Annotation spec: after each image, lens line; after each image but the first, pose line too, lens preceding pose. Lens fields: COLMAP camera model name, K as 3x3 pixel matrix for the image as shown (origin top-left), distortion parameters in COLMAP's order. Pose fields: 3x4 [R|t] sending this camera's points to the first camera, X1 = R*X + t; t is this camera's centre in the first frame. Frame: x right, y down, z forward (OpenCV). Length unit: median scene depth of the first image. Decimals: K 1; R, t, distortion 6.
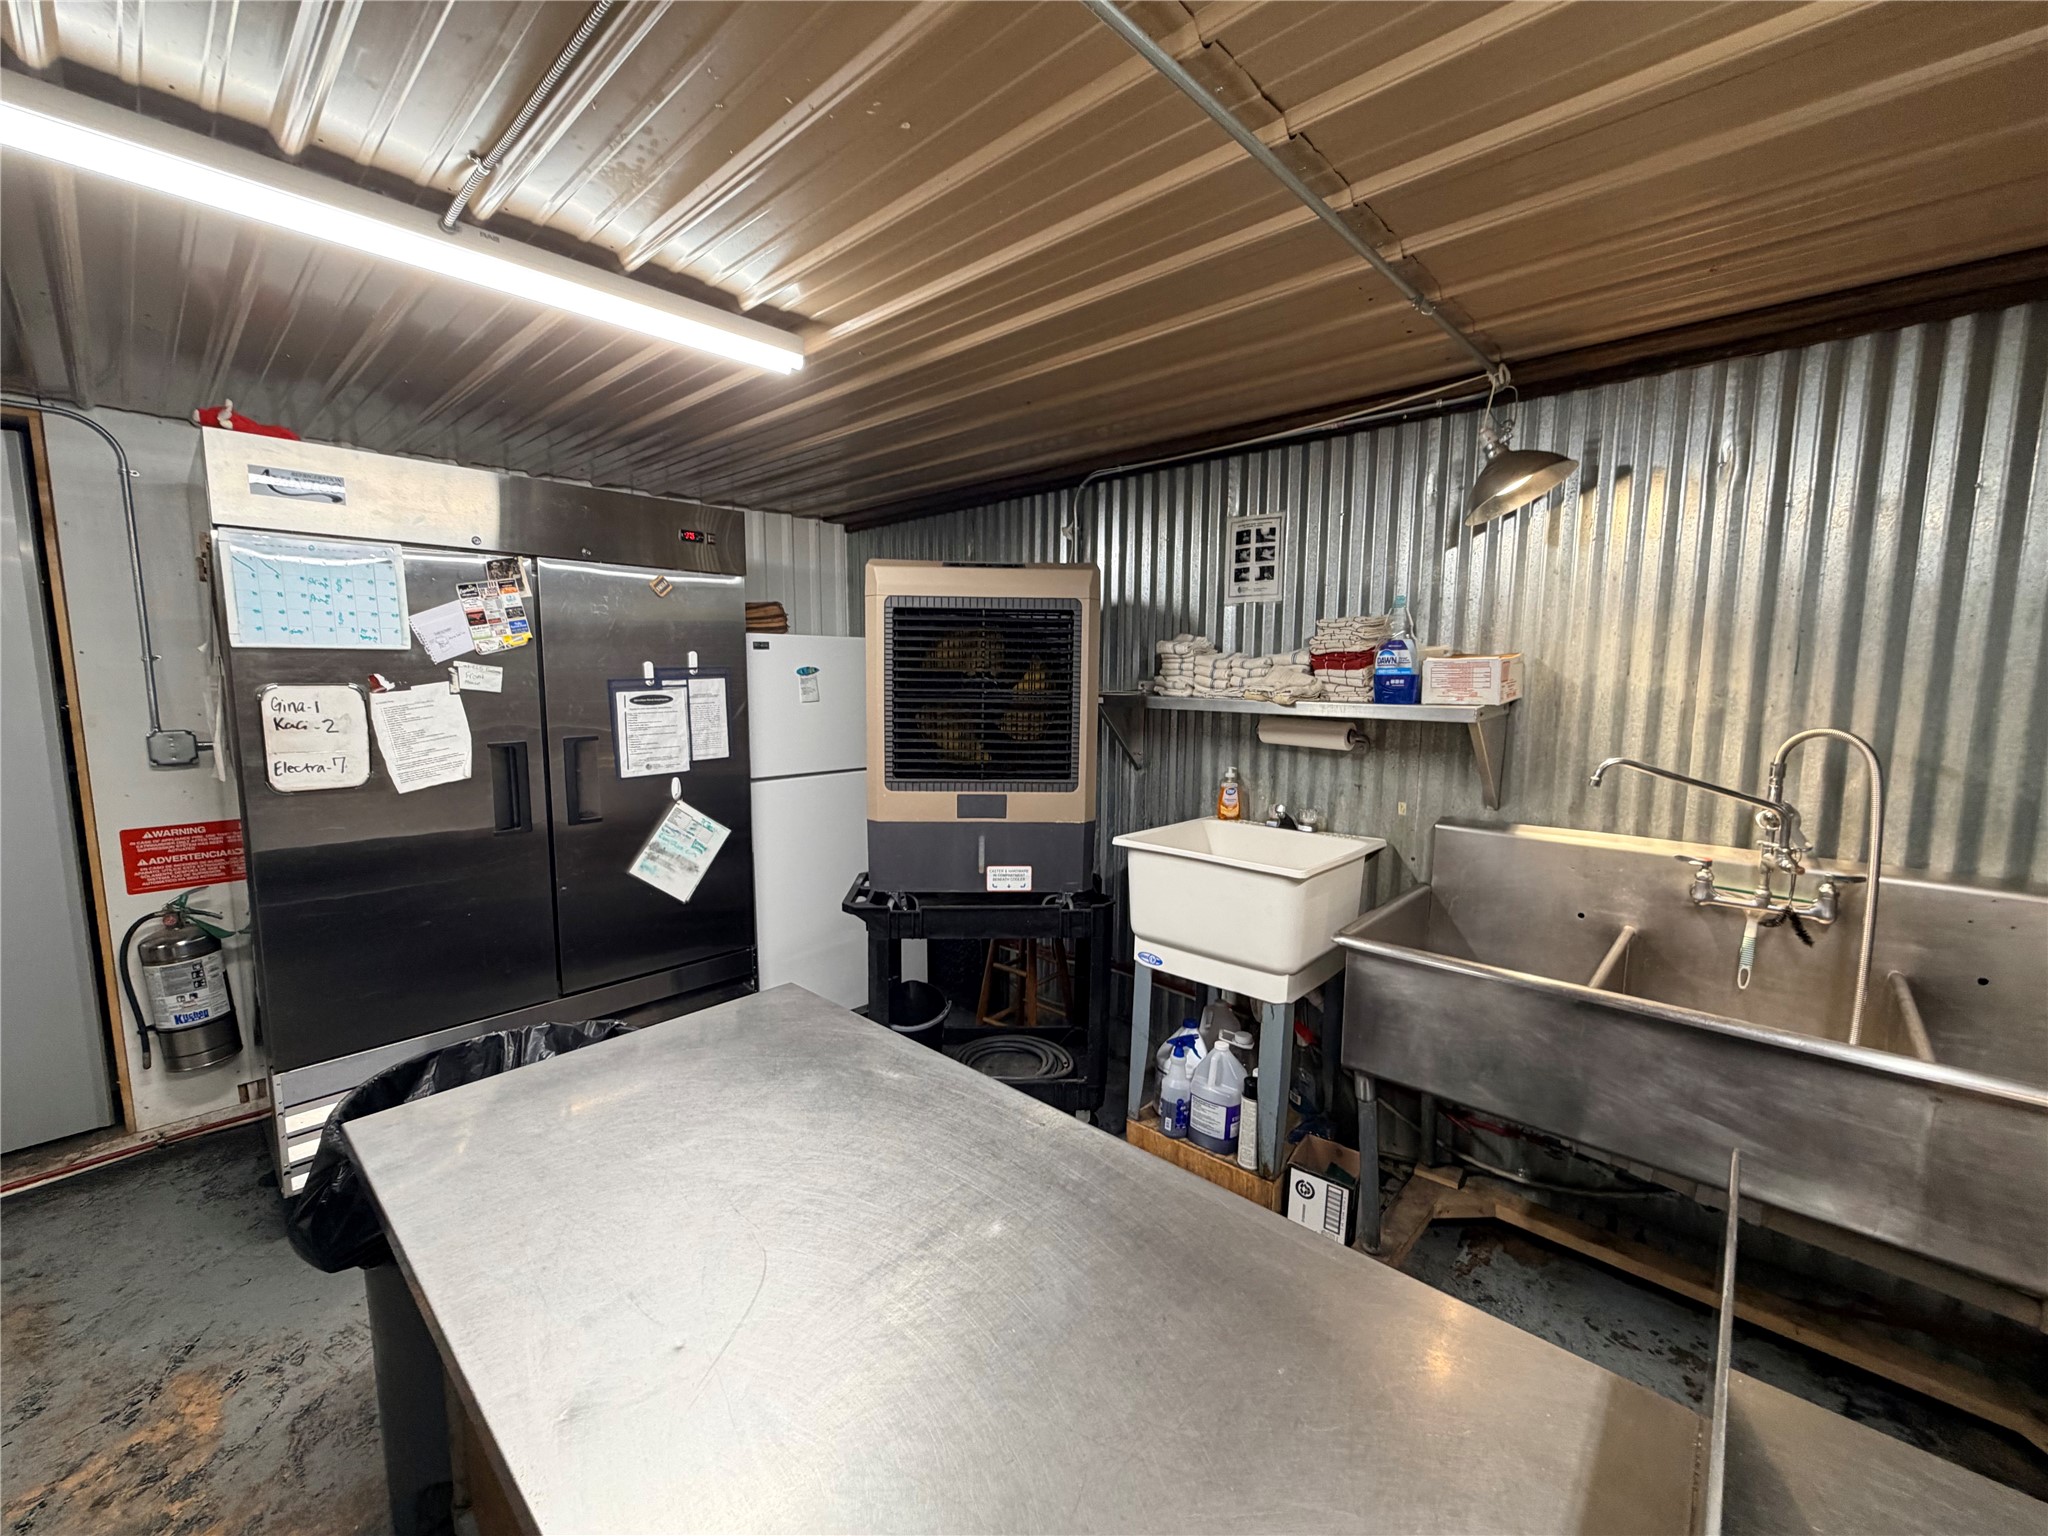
lens RADIAL K [[822.4, 0, 1022.6], [0, 822.4, 767.6], [0, 0, 1]] dist [-0.003062, 0.000681]
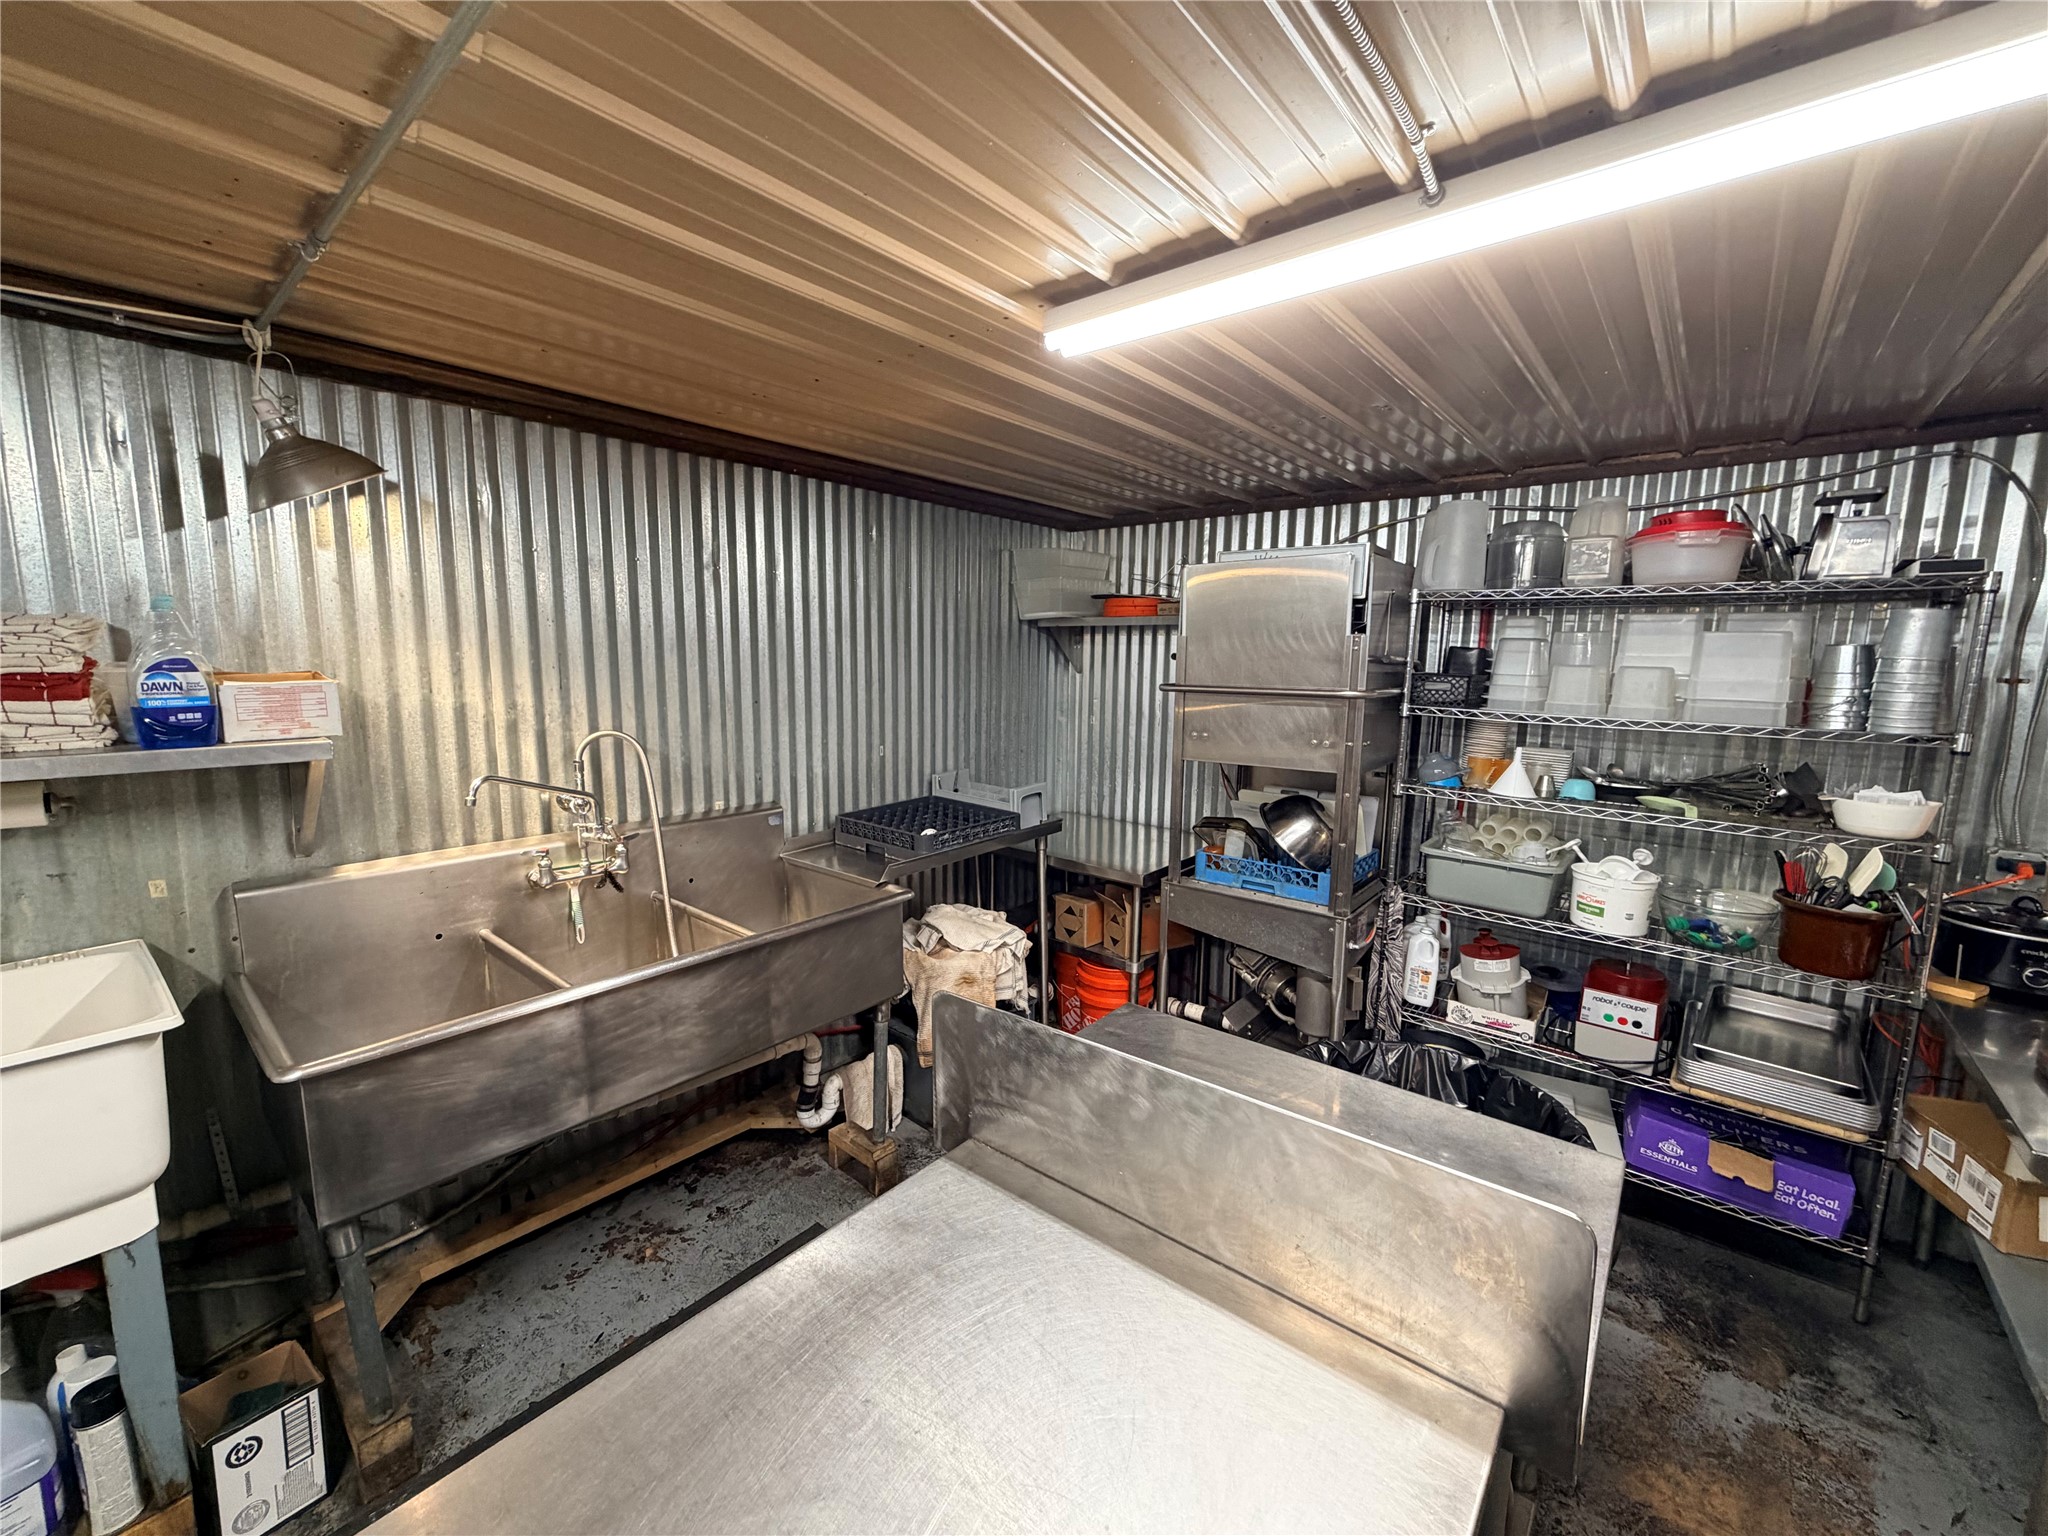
lens RADIAL K [[822.4, 0, 1021.0], [0, 822.4, 767.4], [0, 0, 1]] dist [-0.003062, 0.000681]
pose [[-0.053203, -0.141348, 0.988529, -0.309422], [0.104729, 0.983682, 0.146292, -0.092967], [-0.993077, 0.111311, -0.037532, 0.323196]]
